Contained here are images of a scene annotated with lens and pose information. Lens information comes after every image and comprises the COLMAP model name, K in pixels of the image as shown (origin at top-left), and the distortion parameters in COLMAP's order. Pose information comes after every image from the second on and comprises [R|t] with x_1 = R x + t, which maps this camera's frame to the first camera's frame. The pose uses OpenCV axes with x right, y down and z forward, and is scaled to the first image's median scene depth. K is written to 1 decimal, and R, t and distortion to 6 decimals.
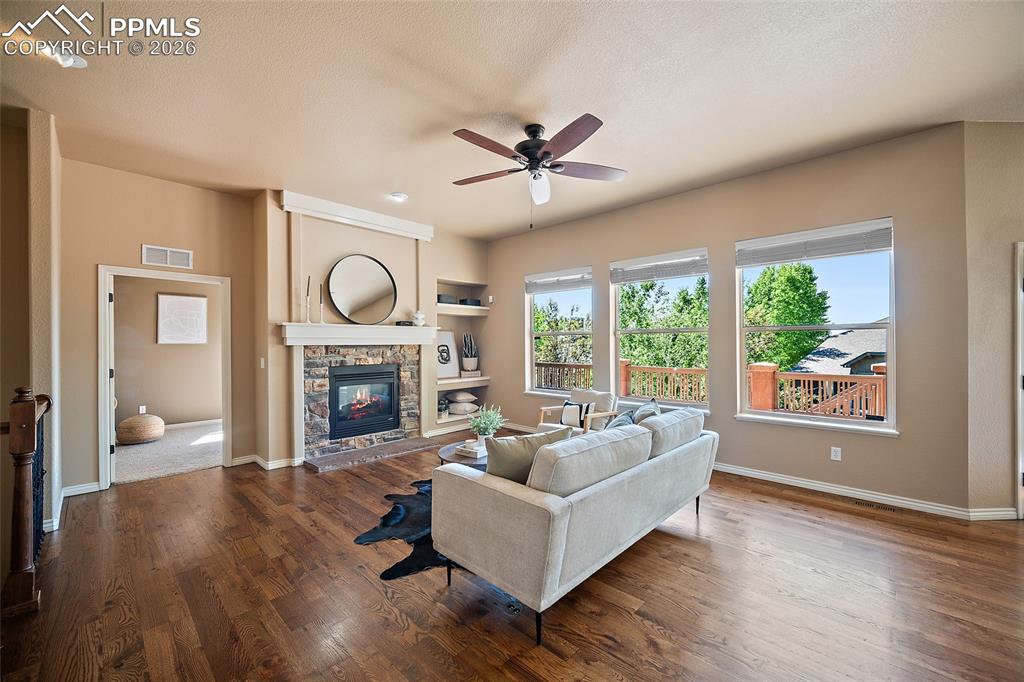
lens RADIAL K [[406.6, 0, 505.6], [0, 406.6, 346.8], [0, 0, 1]] dist [-0.004091, -0.000458]
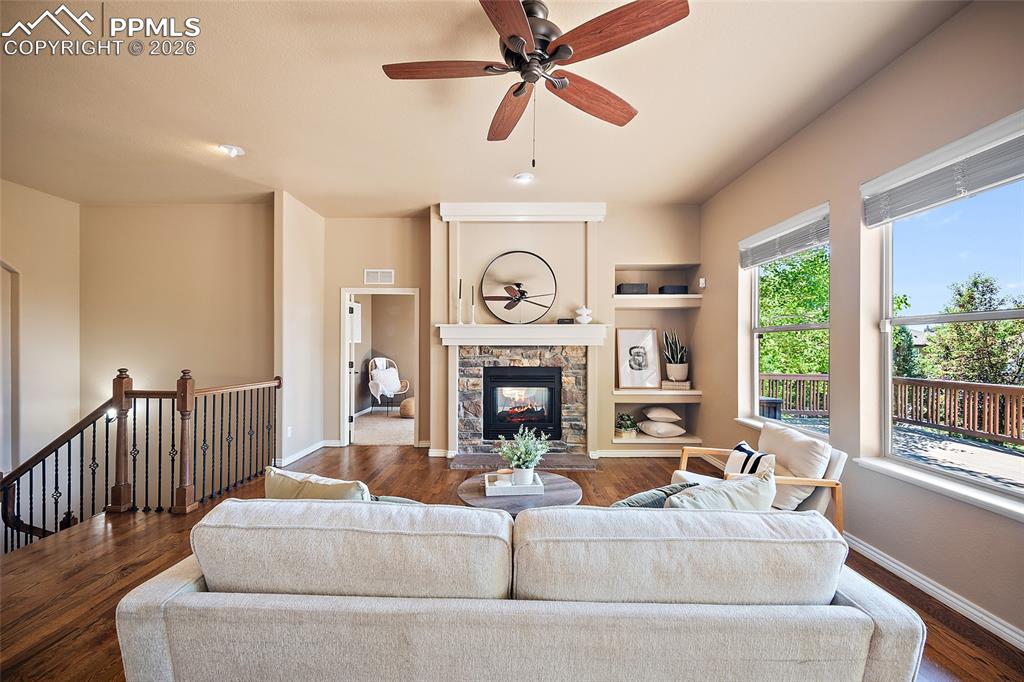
lens RADIAL K [[406.6, 0, 505.6], [0, 406.6, 346.8], [0, 0, 1]] dist [-0.004091, -0.000458]
pose [[0.683451, 0.006885, -0.729964, 0.304992], [-0.011624, 0.999931, -0.001452, 0.000324], [0.729903, 0.009477, 0.683485, 0.313687]]
